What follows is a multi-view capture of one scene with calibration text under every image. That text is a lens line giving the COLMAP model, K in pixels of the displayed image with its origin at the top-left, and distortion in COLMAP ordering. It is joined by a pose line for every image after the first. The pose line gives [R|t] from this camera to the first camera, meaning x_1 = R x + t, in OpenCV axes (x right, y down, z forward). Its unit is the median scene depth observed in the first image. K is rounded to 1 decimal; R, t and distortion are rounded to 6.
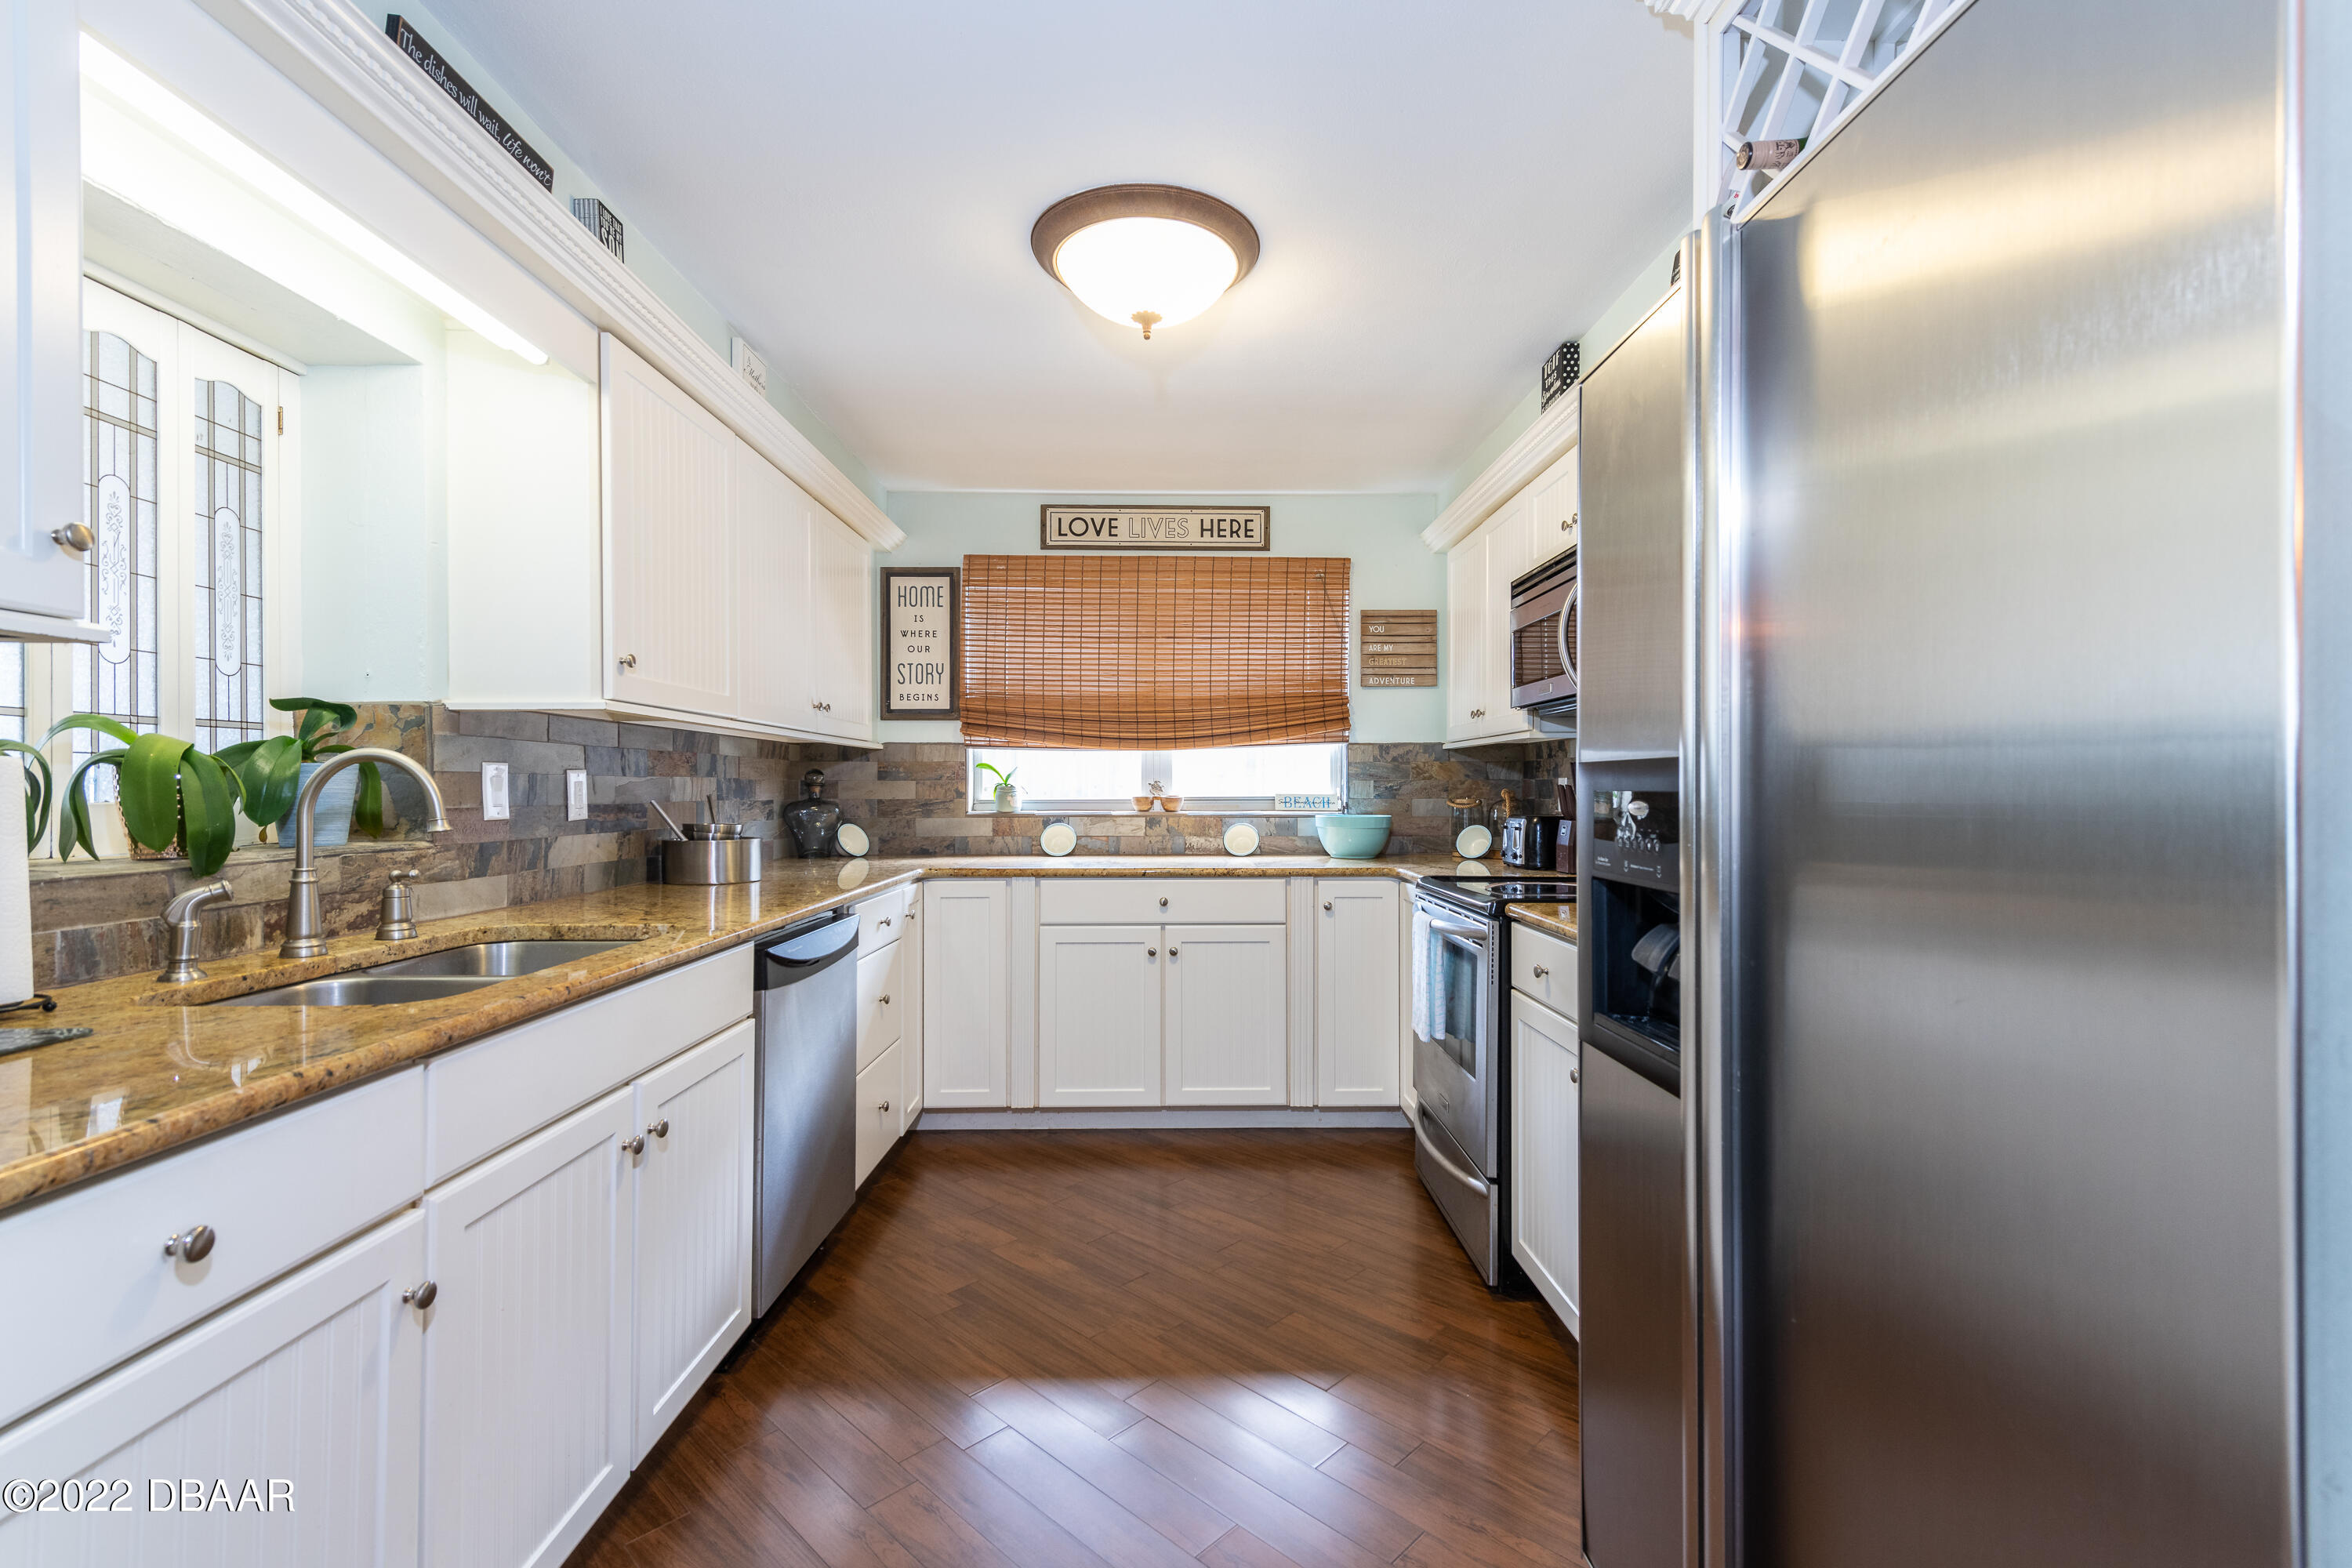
lens RADIAL K [[1051.7, 0, 1219.6], [0, 1051.7, 801.2], [0, 0, 1]] dist [0.016243, -0.005456]
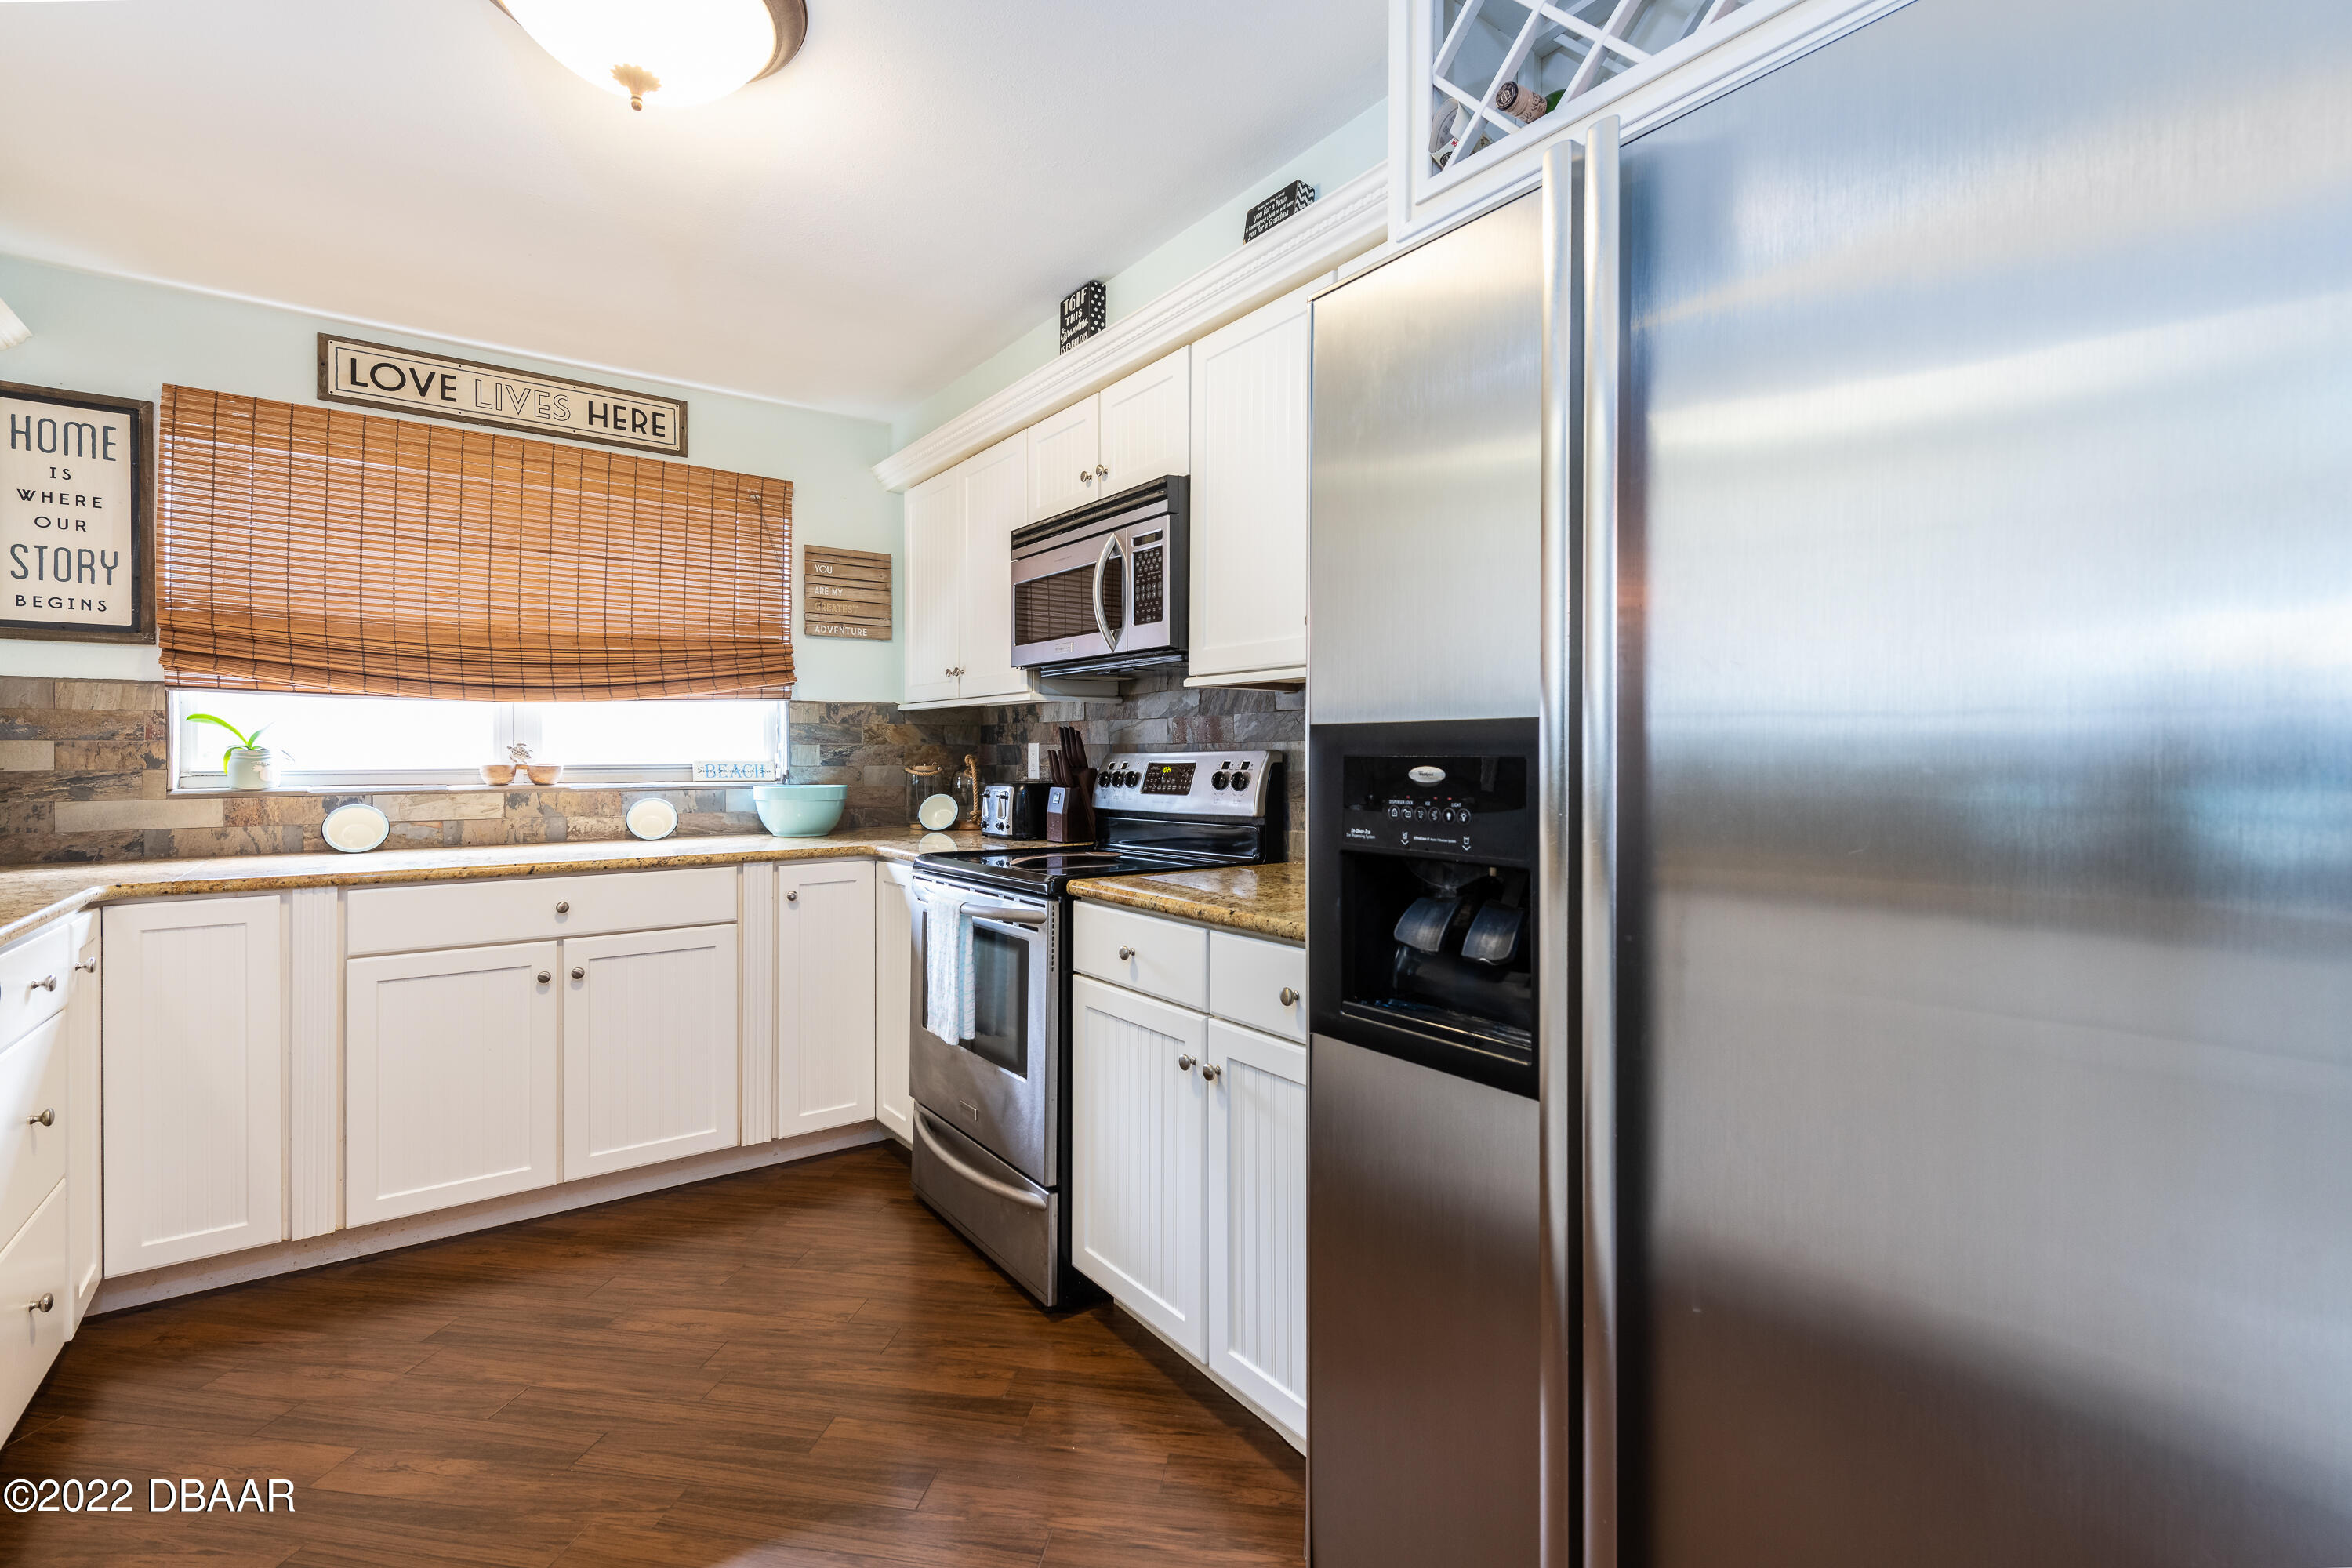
lens RADIAL K [[1051.7, 0, 1194.3], [0, 1051.7, 770.6], [0, 0, 1]] dist [0.016243, -0.005456]
pose [[0.823483, -0.007739, 0.567288, -0.112702], [0.006094, 0.999970, 0.004795, -0.001126], [-0.567308, -0.000492, 0.823506, 0.143919]]
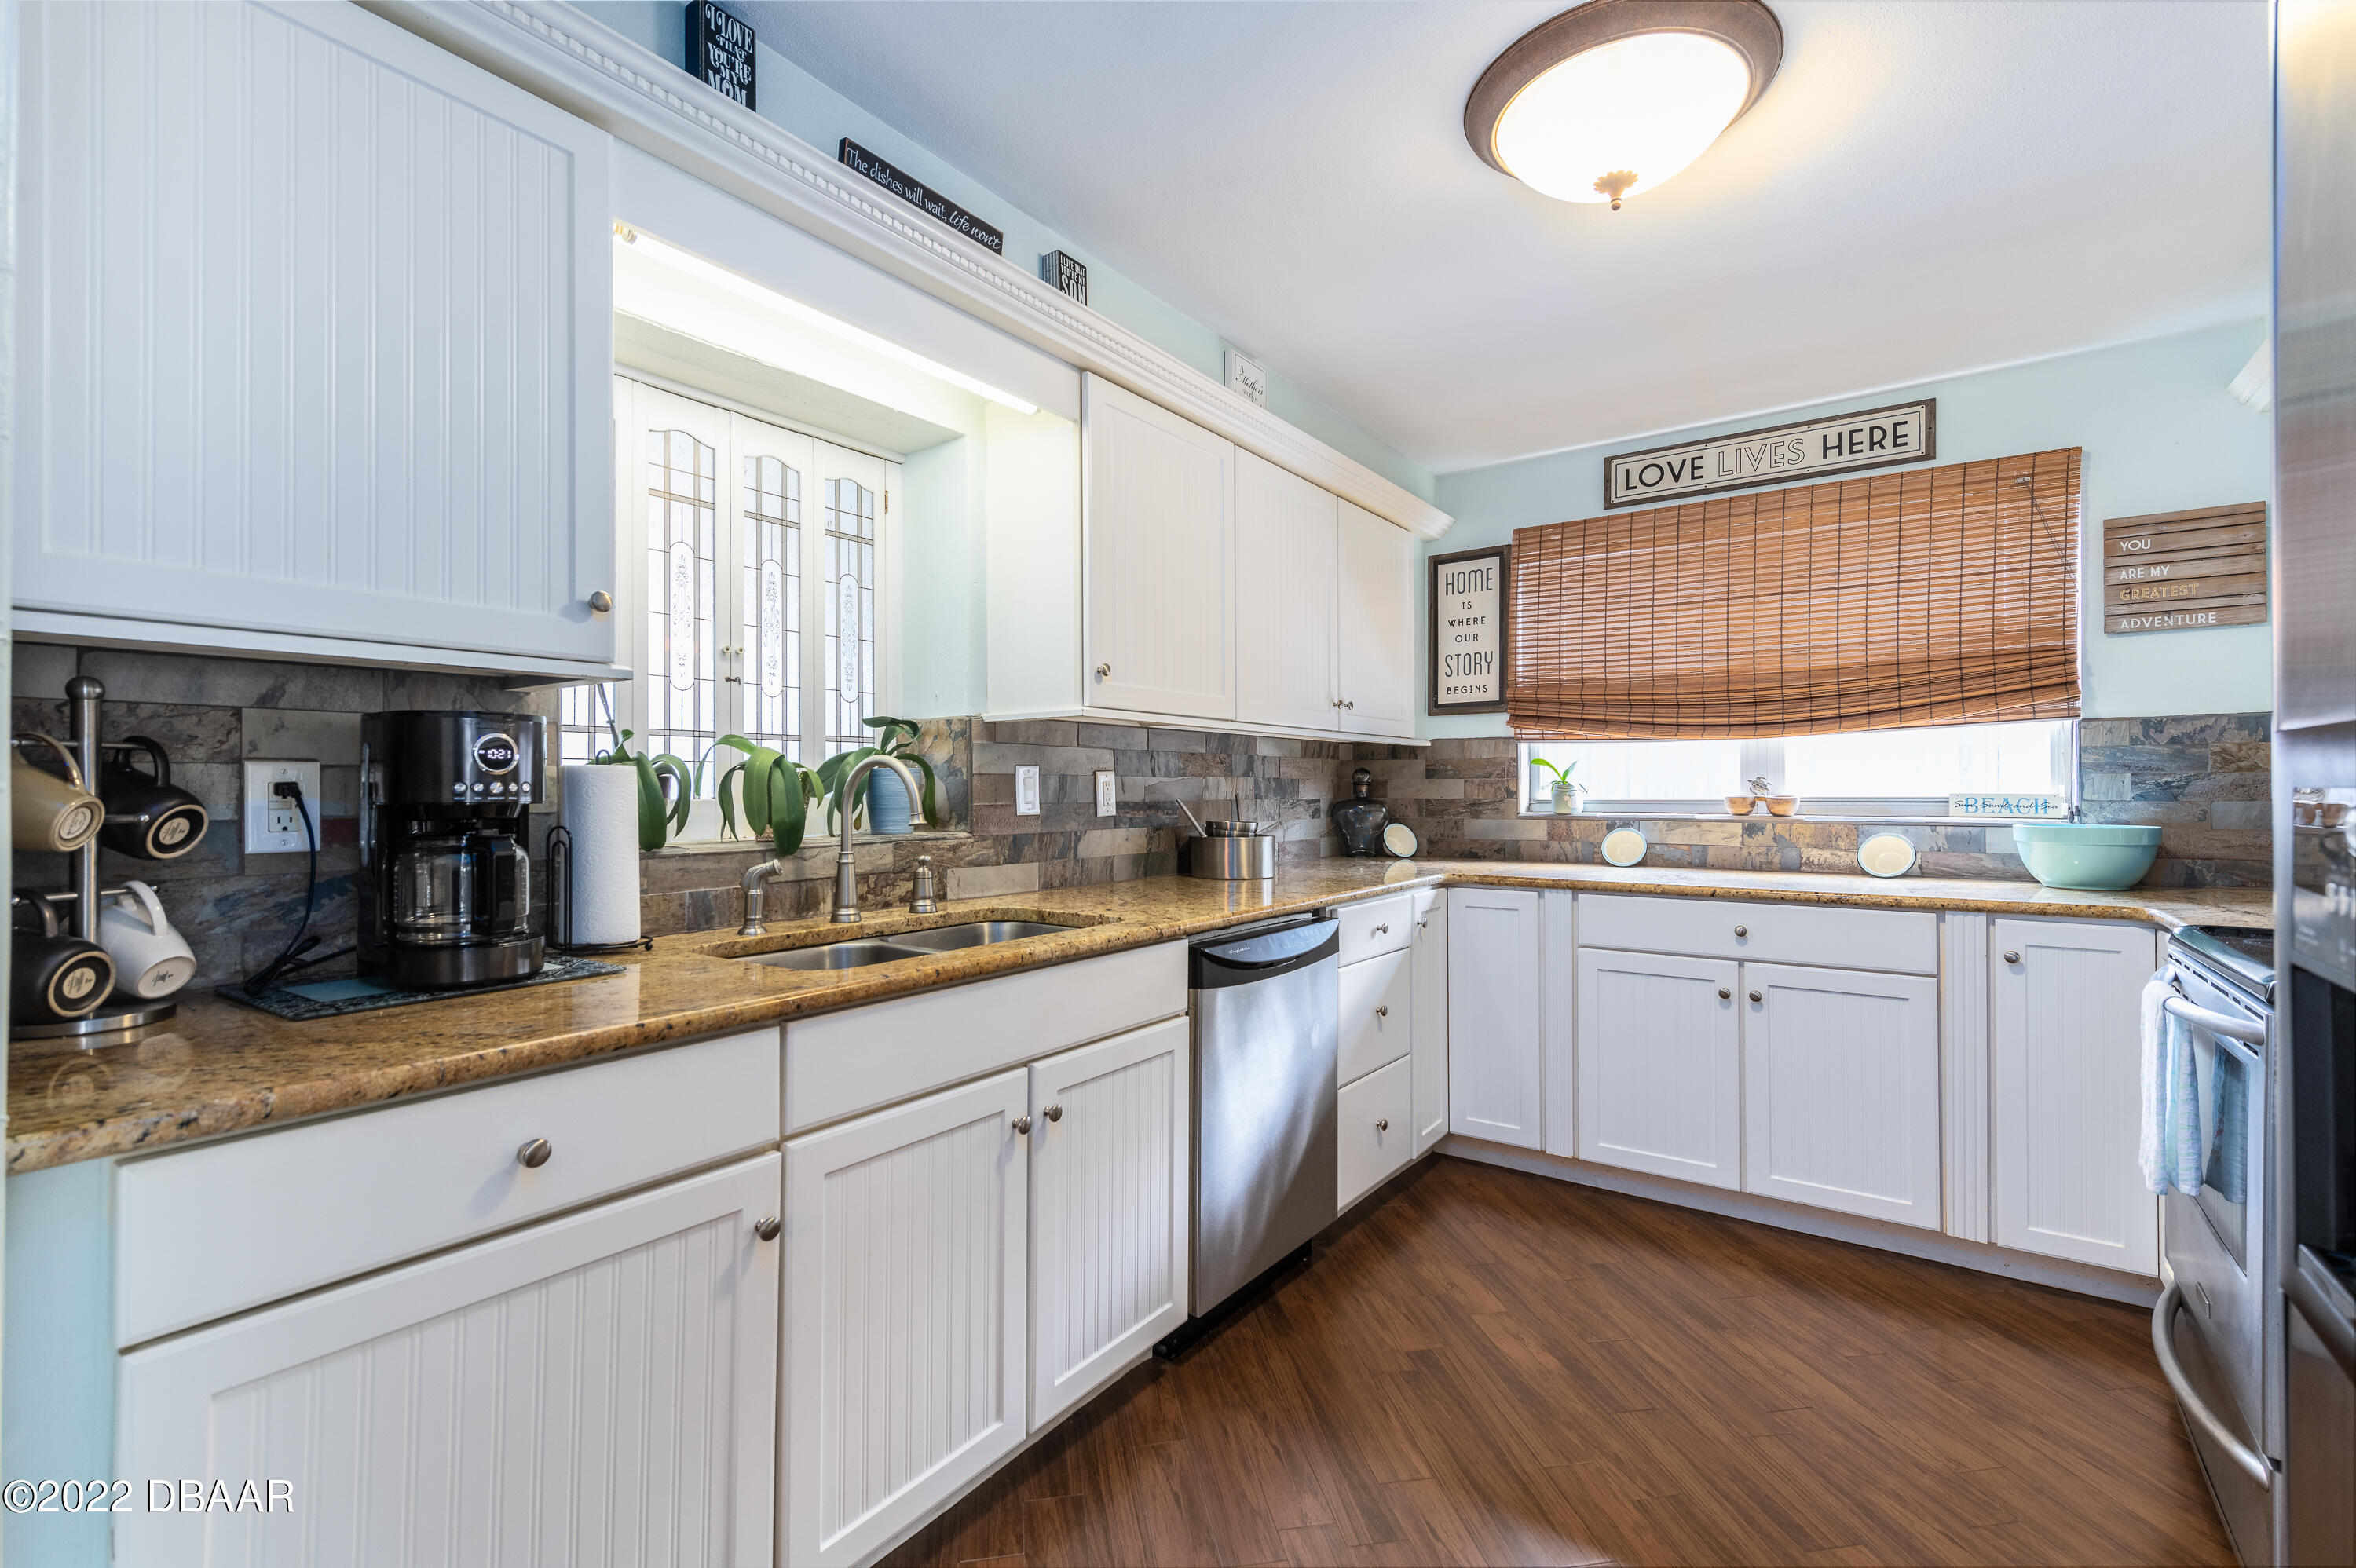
lens RADIAL K [[1053.4, 0, 1188.1], [0, 1053.4, 791.7], [0, 0, 1]] dist [0.016243, -0.005456]
pose [[0.789172, 0.000056, -0.614172, 0.110332], [-0.005125, 0.999966, -0.006494, -0.001011], [0.614151, 0.008272, 0.789145, 0.130123]]
